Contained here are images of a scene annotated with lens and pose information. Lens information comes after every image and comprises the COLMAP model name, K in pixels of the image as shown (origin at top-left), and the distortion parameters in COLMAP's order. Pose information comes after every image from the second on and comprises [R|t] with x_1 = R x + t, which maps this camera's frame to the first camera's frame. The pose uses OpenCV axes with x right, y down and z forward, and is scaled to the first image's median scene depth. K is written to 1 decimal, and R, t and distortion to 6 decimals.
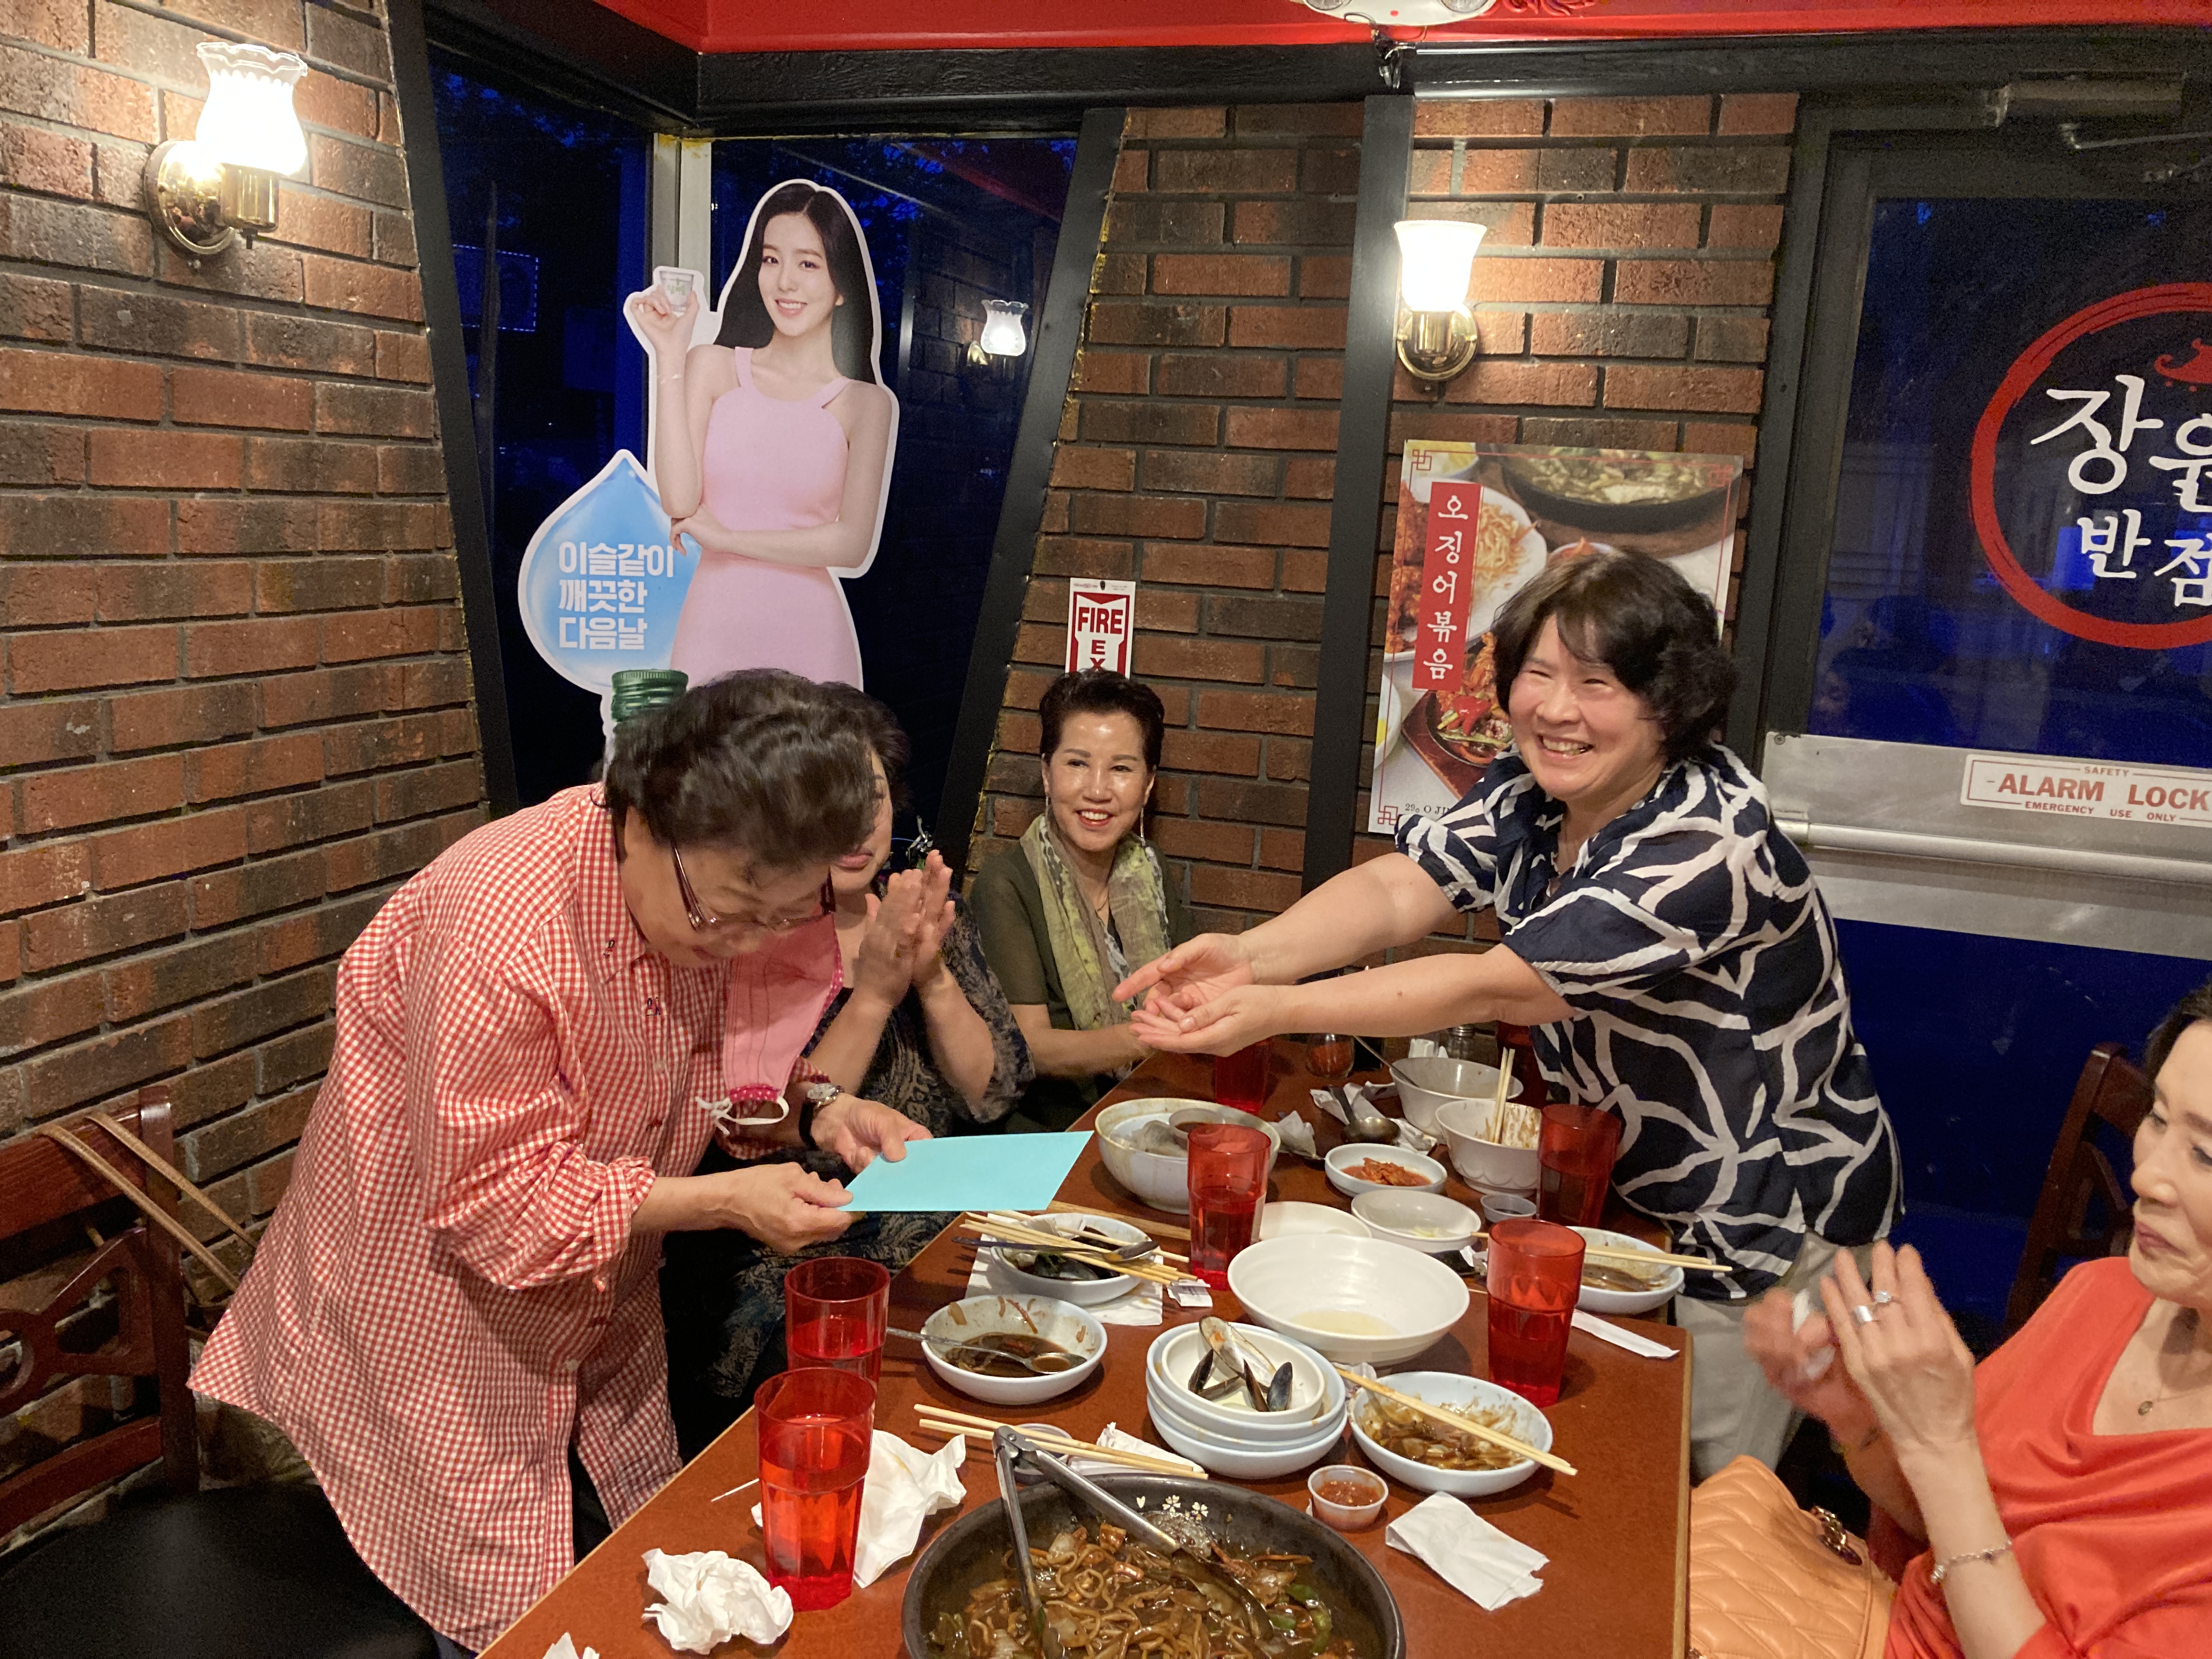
lens RADIAL K [[1826.3, 0, 1101.4], [0, 1826.3, 832.2], [0, 0, 1]] dist [0.019943, -0.000285]
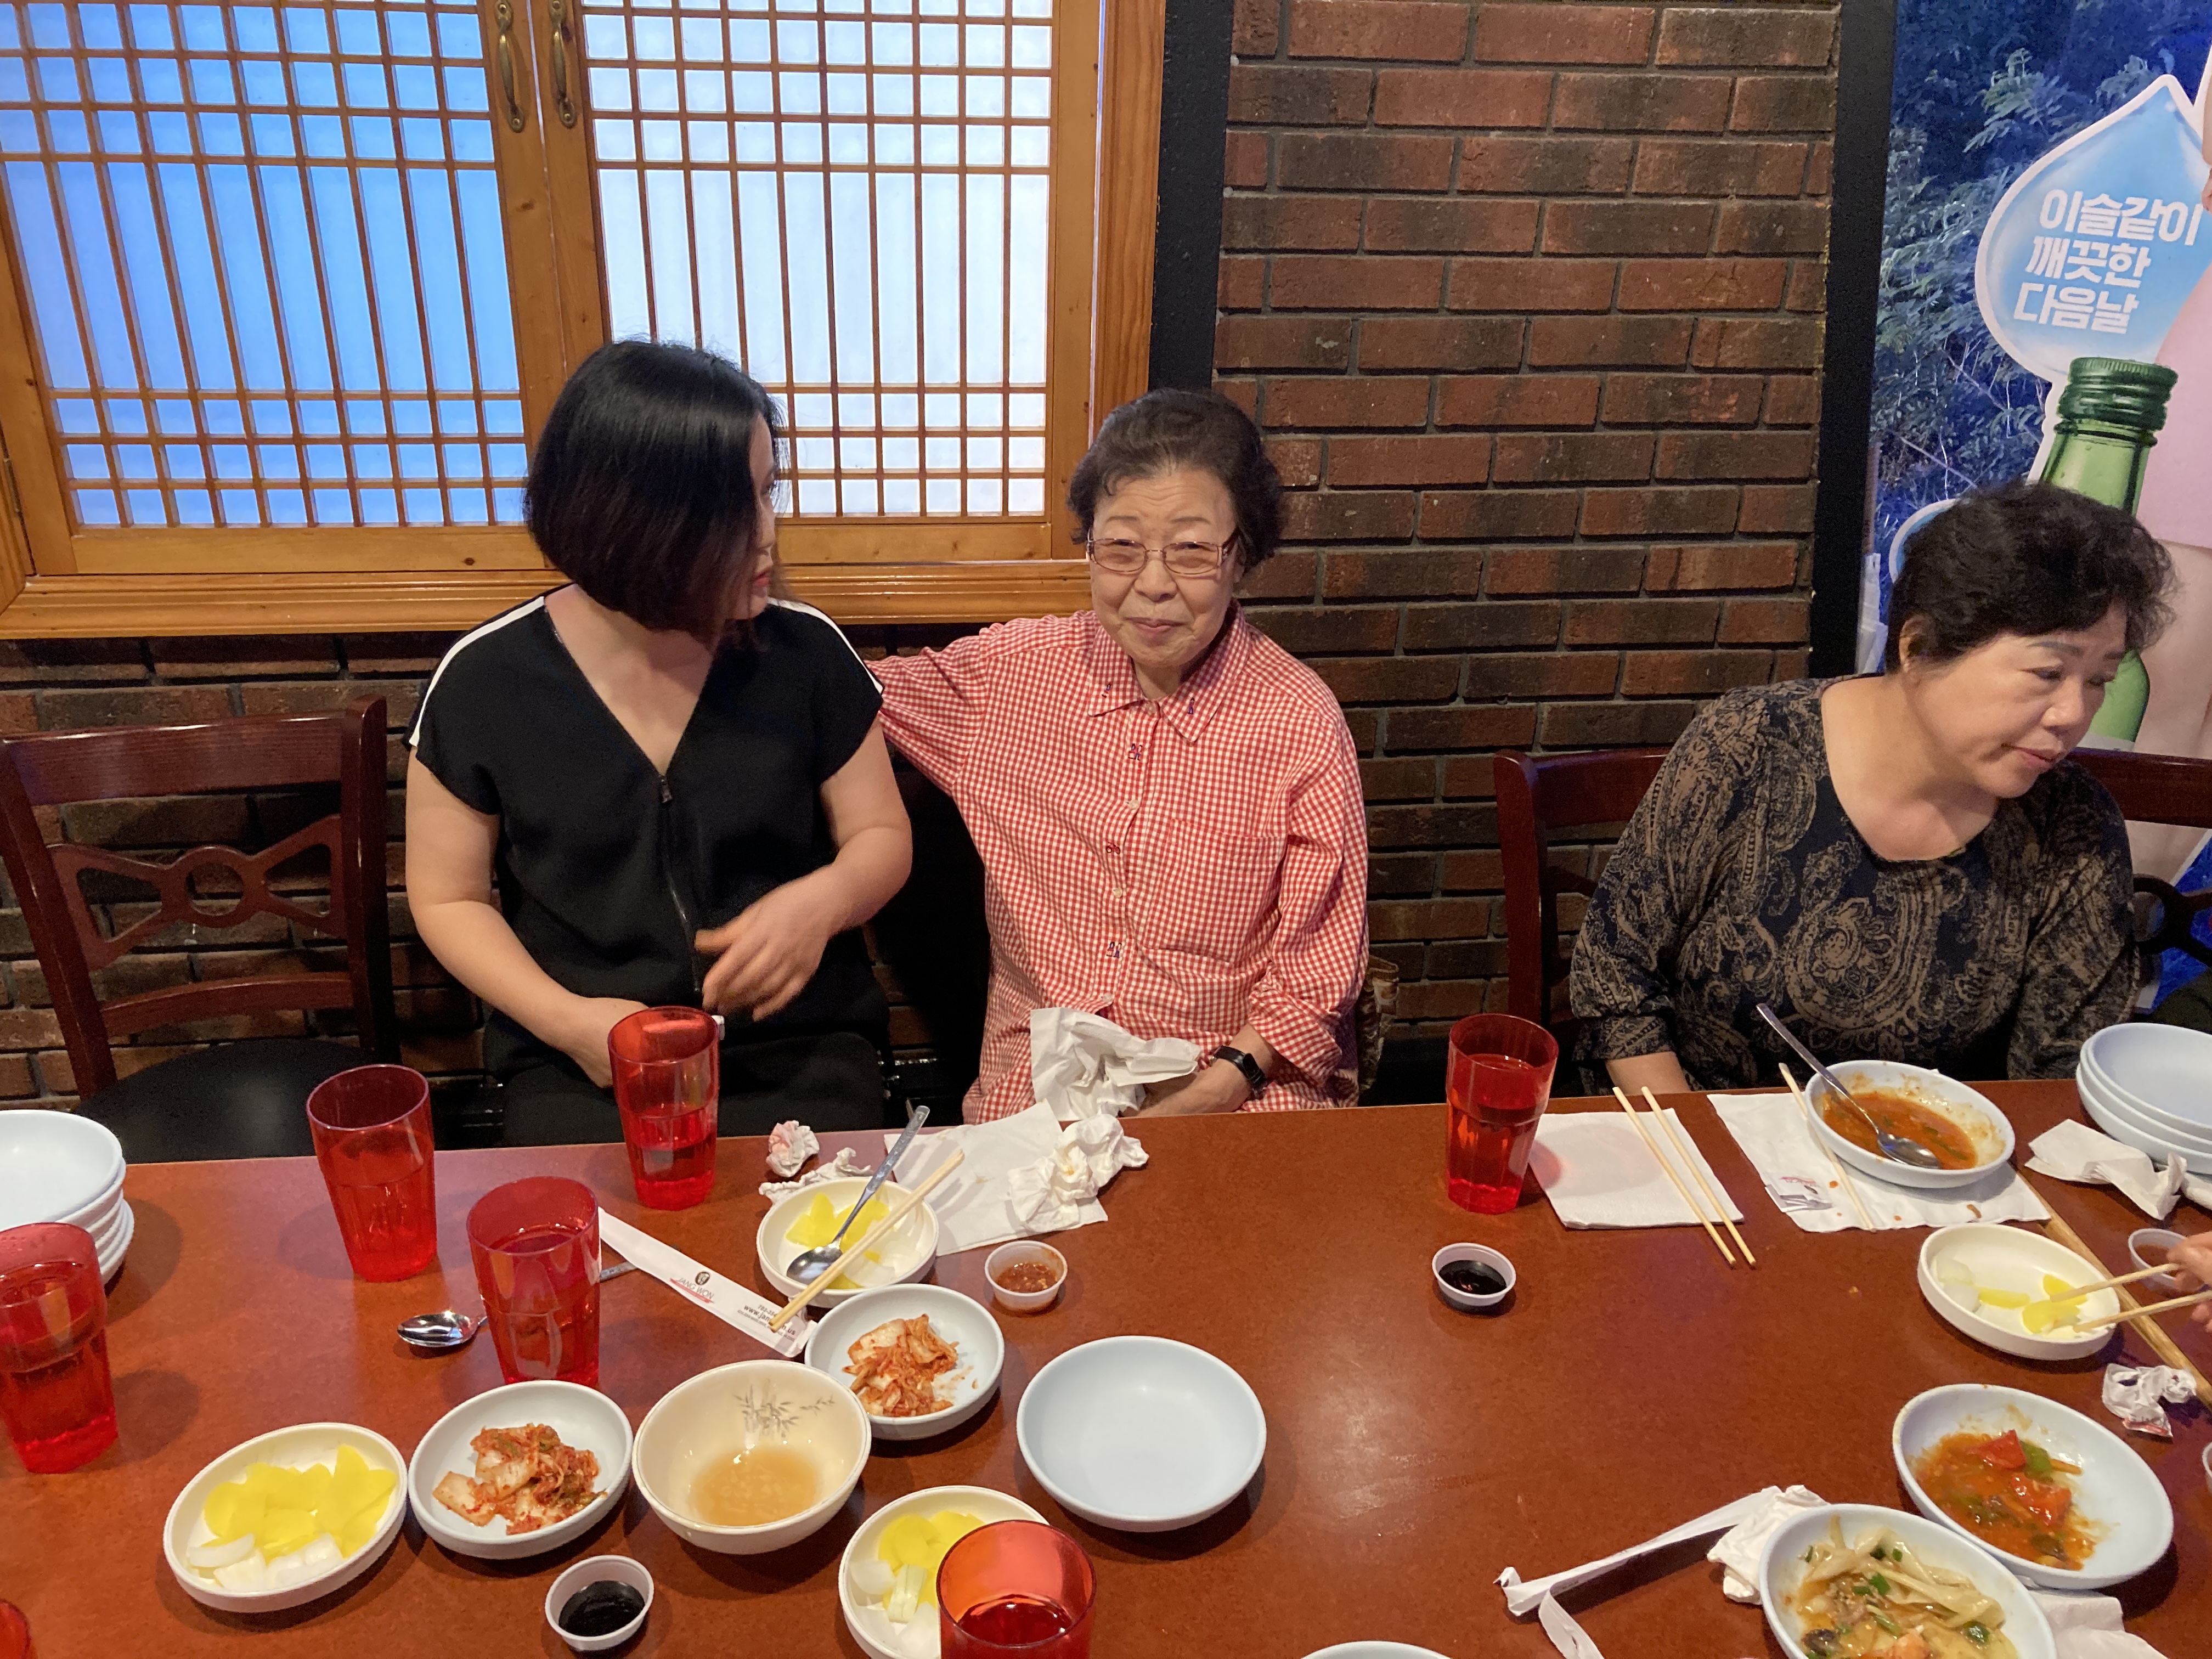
lens RADIAL K [[1868.8, 0, 1148.9], [0, 1868.8, 822.3], [0, 0, 1]] dist [0.019856, -0.005764]
pose [[0.448967, 0.358021, -0.818688, 0.350243], [-0.174866, 0.933709, 0.312425, -0.091487], [0.876271, 0.002892, 0.481810, 0.243102]]
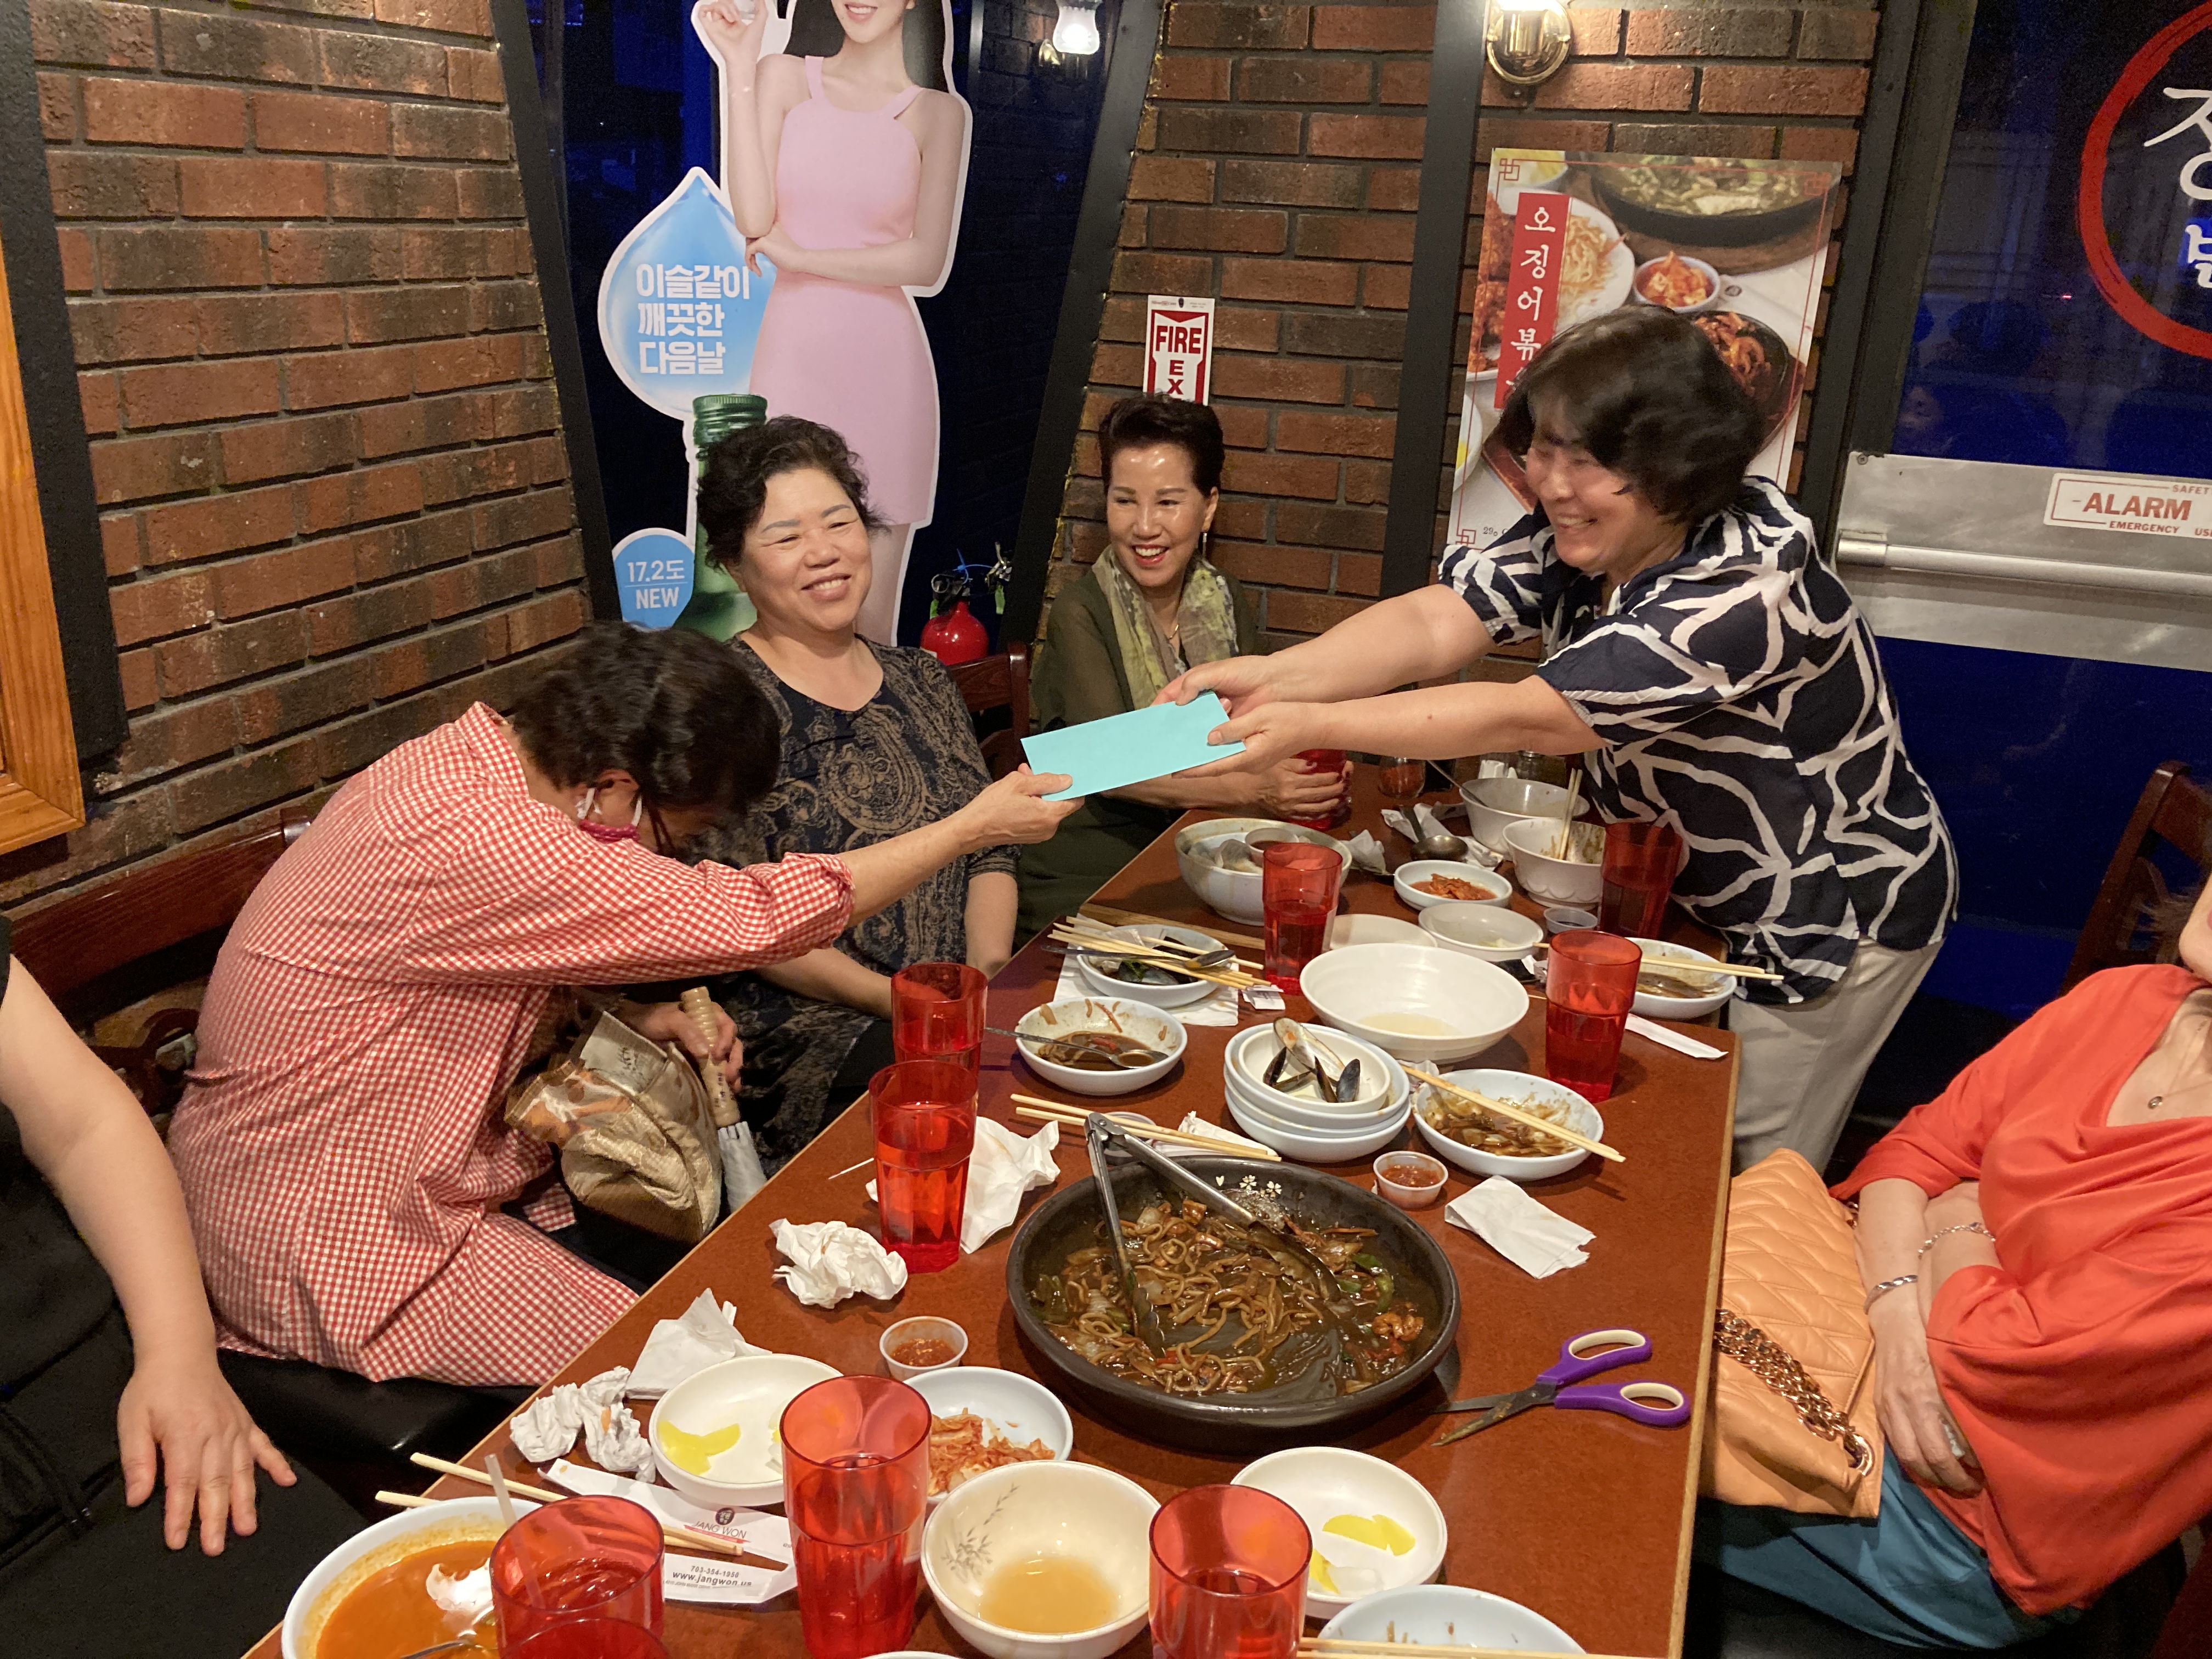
lens RADIAL K [[1844.3, 0, 1120.3], [0, 1844.3, 823.5], [0, 0, 1]] dist [-0.030610, 0.087462]
pose [[0.999530, 0.000209, -0.030643, -0.002100], [0.004294, 0.989157, 0.146798, -0.003688], [0.030342, -0.146861, 0.988692, -0.028419]]
